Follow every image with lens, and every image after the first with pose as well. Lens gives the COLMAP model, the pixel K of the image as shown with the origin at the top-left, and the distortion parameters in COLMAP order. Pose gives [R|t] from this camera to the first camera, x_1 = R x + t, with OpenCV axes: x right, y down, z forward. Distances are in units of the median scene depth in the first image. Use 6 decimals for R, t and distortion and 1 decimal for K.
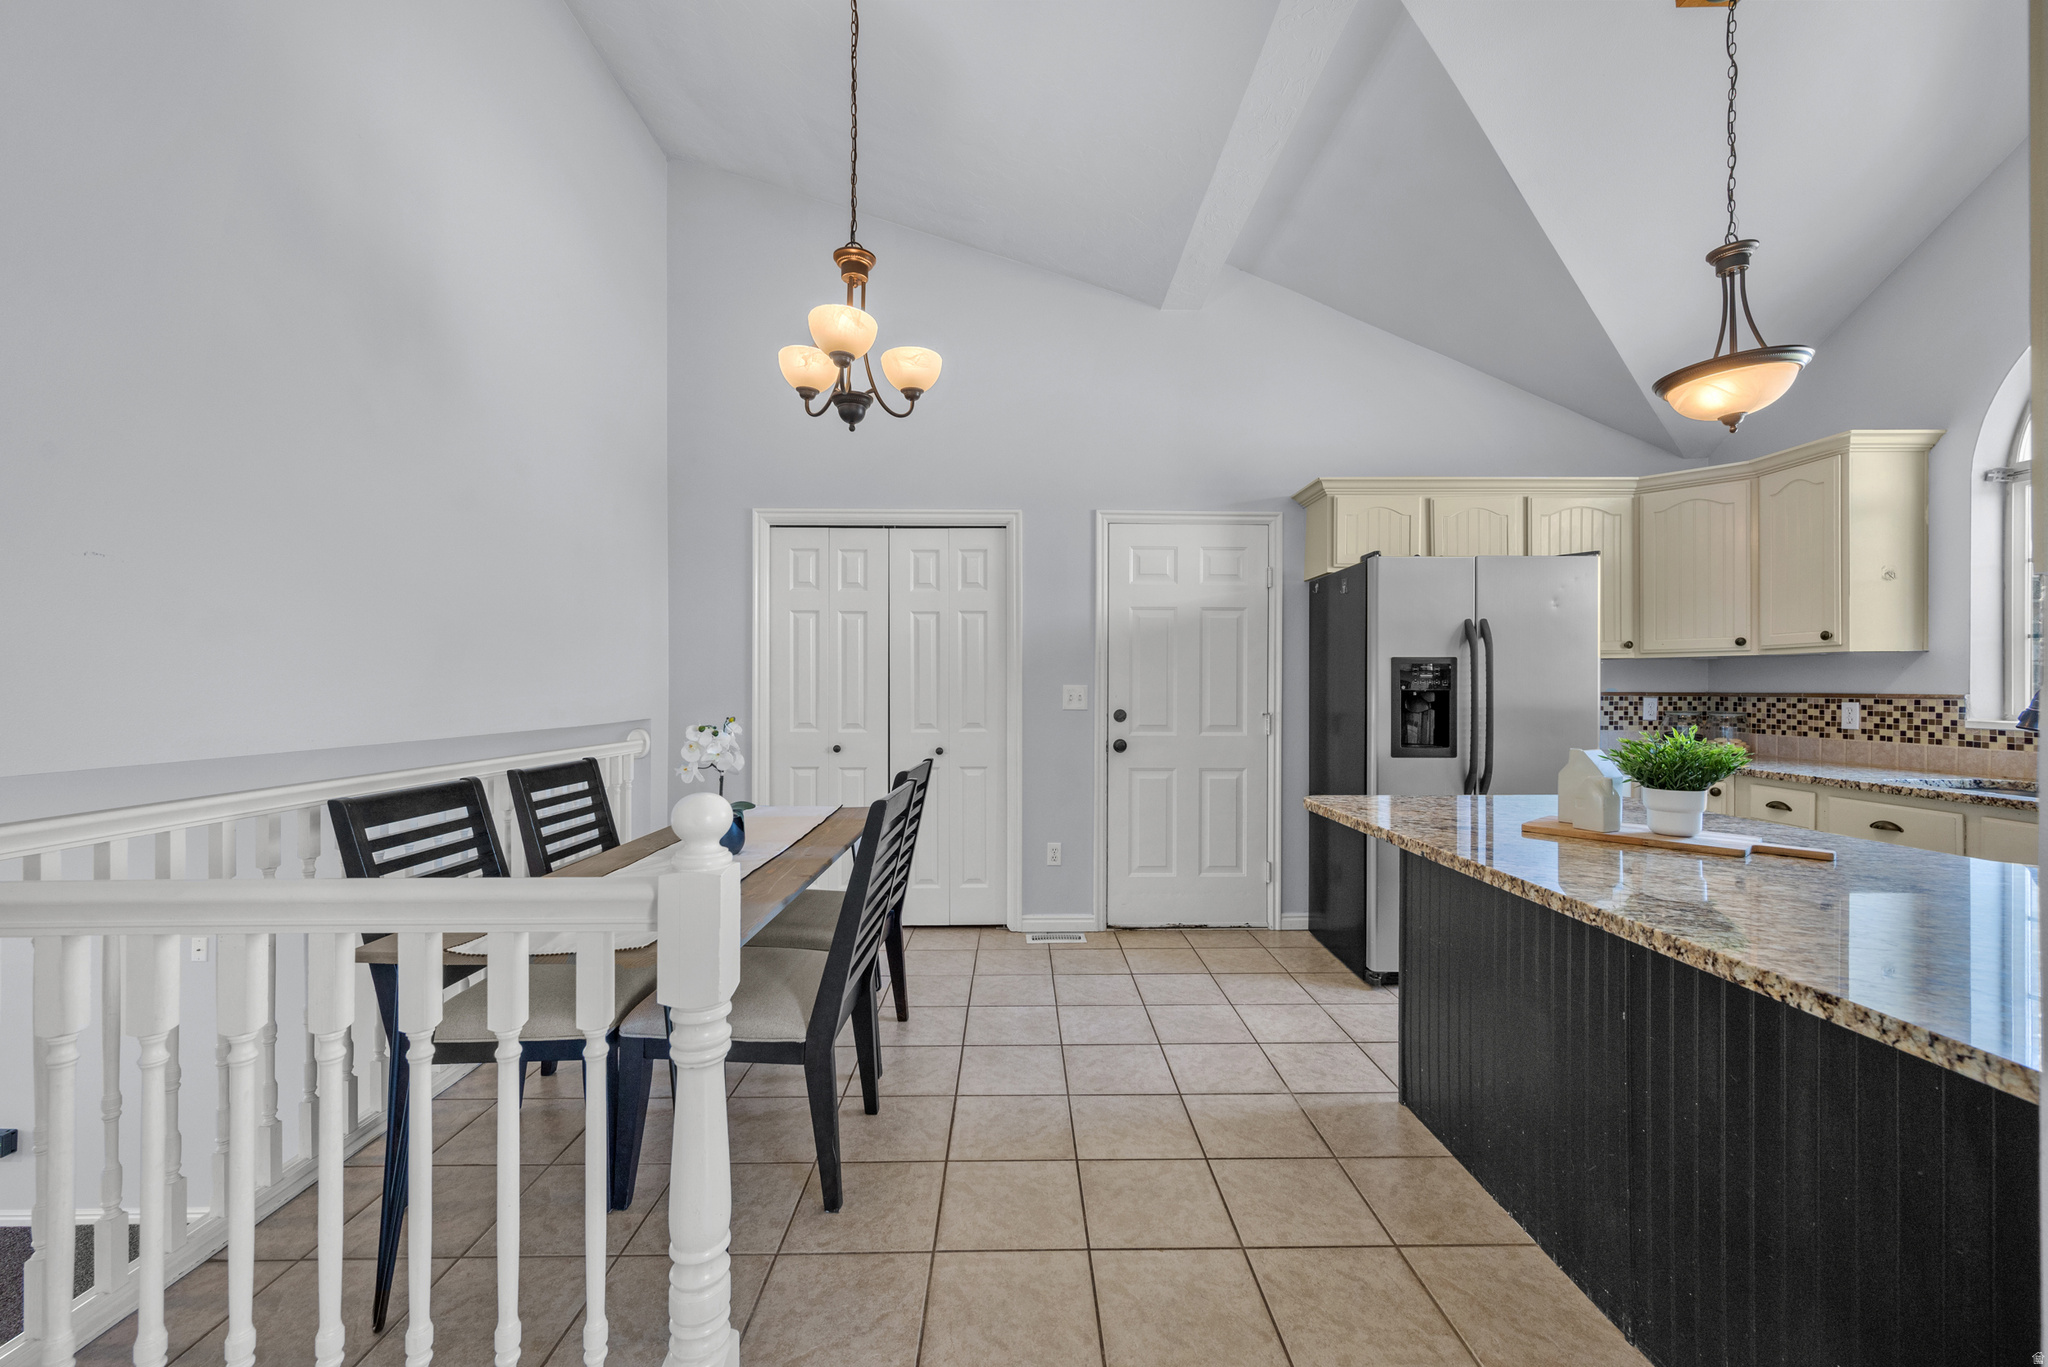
lens RADIAL K [[812.4, 0, 1022.3], [0, 812.4, 687.3], [0, 0, 1]] dist [-0.000140, -0.000003]
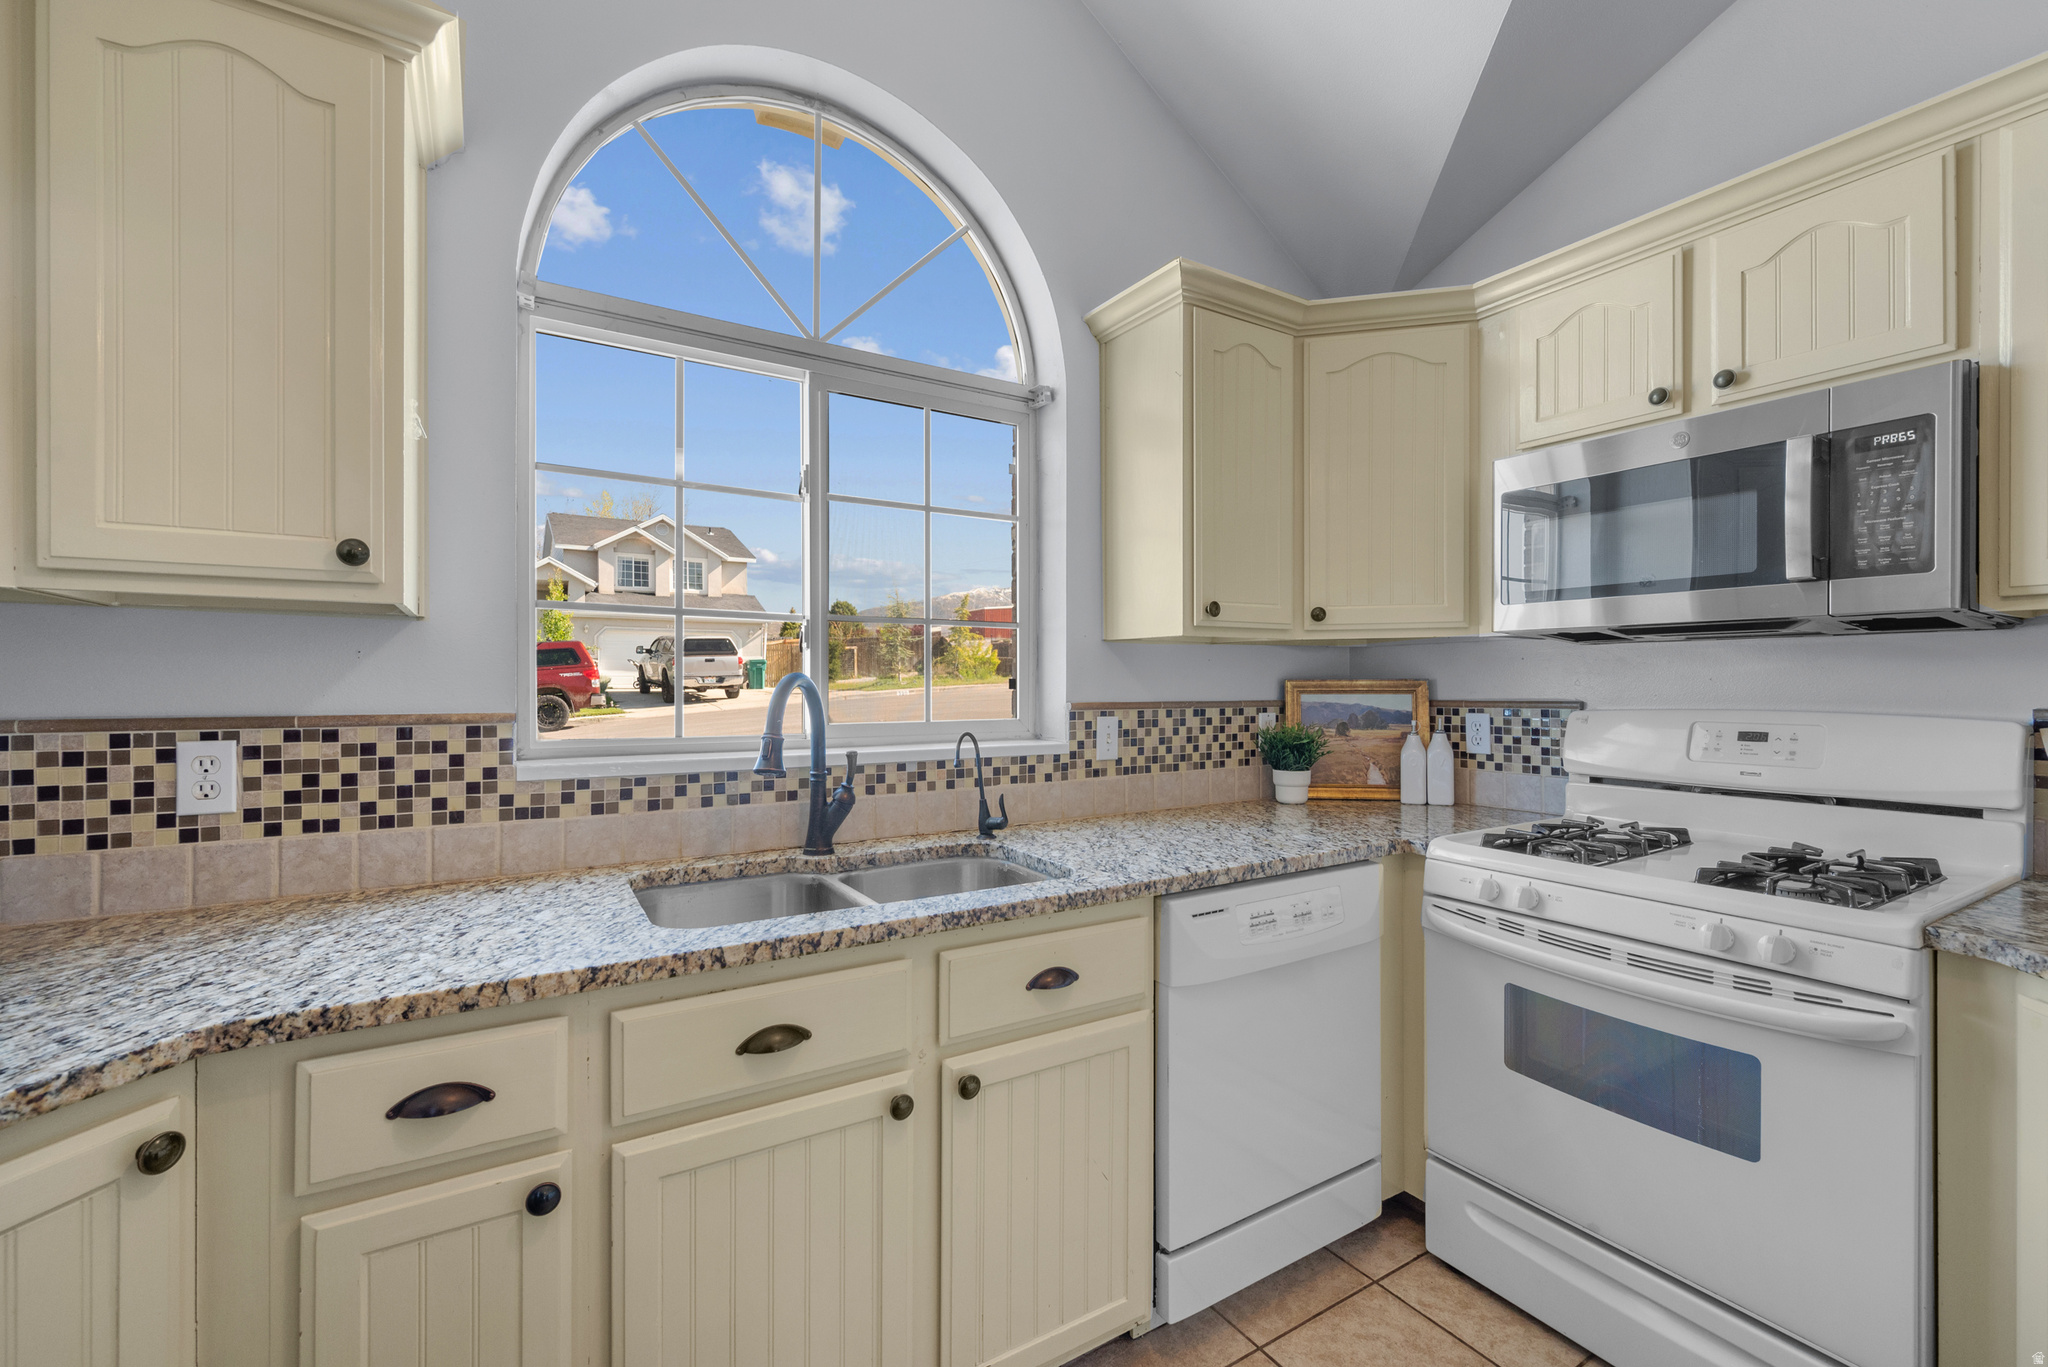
lens RADIAL K [[861.3, 0, 1030.9], [0, 861.3, 683.3], [0, 0, 1]] dist [-0.002286, 0.000356]
pose [[-0.512326, 0.004043, 0.858781, 0.518314], [0.002815, 0.999991, -0.003029, -0.005999], [-0.858786, 0.000865, -0.512333, 0.926756]]
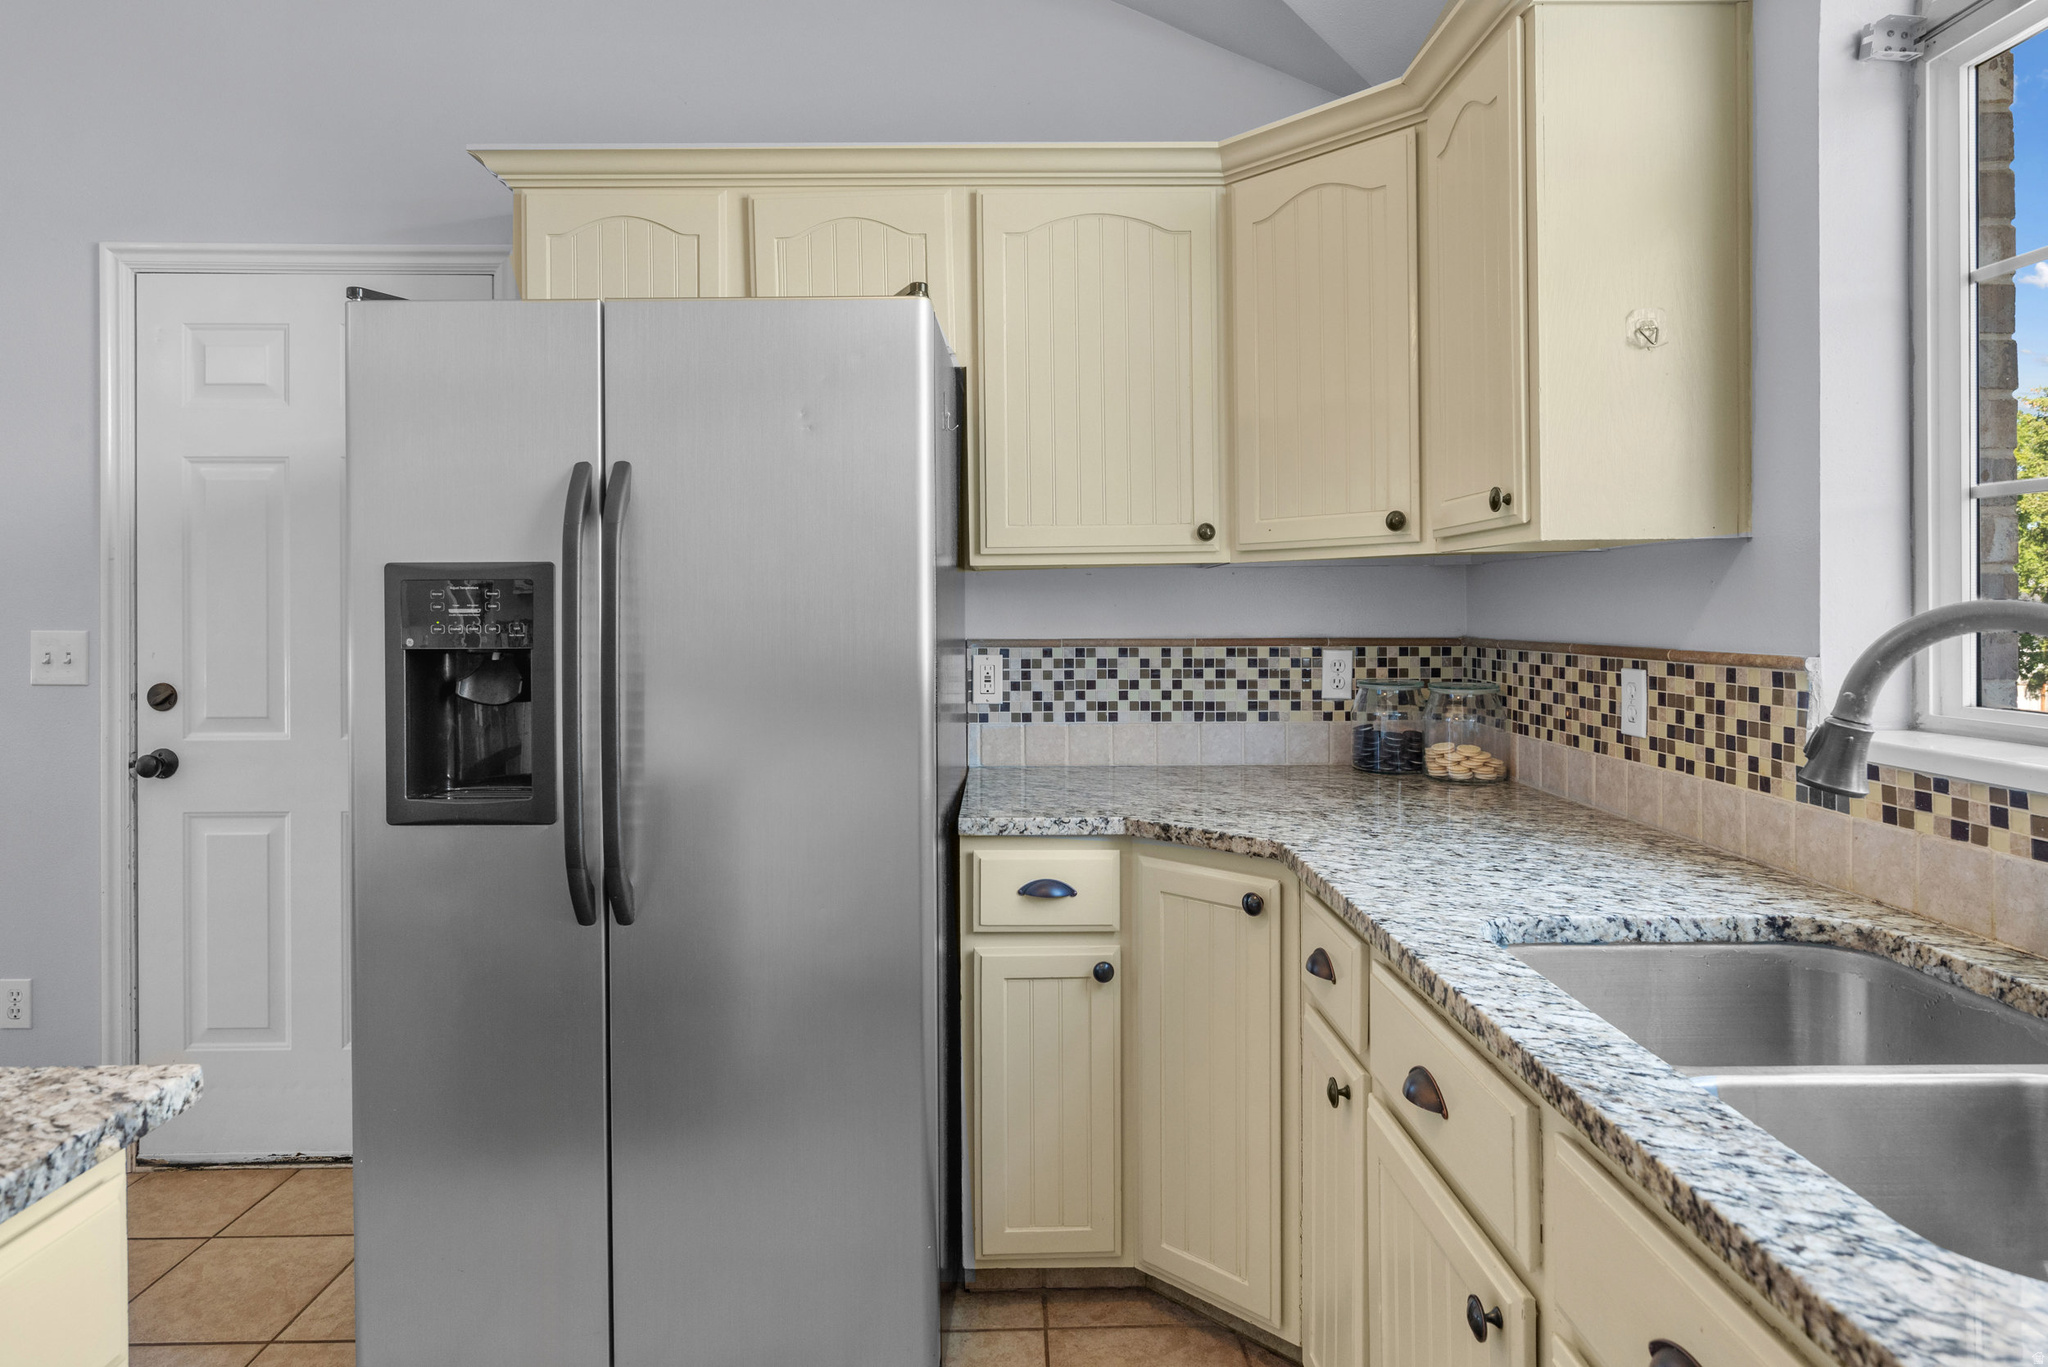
lens RADIAL K [[1123.5, 0, 1025.5], [0, 1123.5, 612.4], [0, 0, 1]] dist [-0.002338, 0.001372]
pose [[0.999977, -0.006049, 0.002988, 0.756097], [0.006045, 0.999981, 0.001510, -0.013007], [-0.002997, -0.001492, 0.999994, 0.469363]]
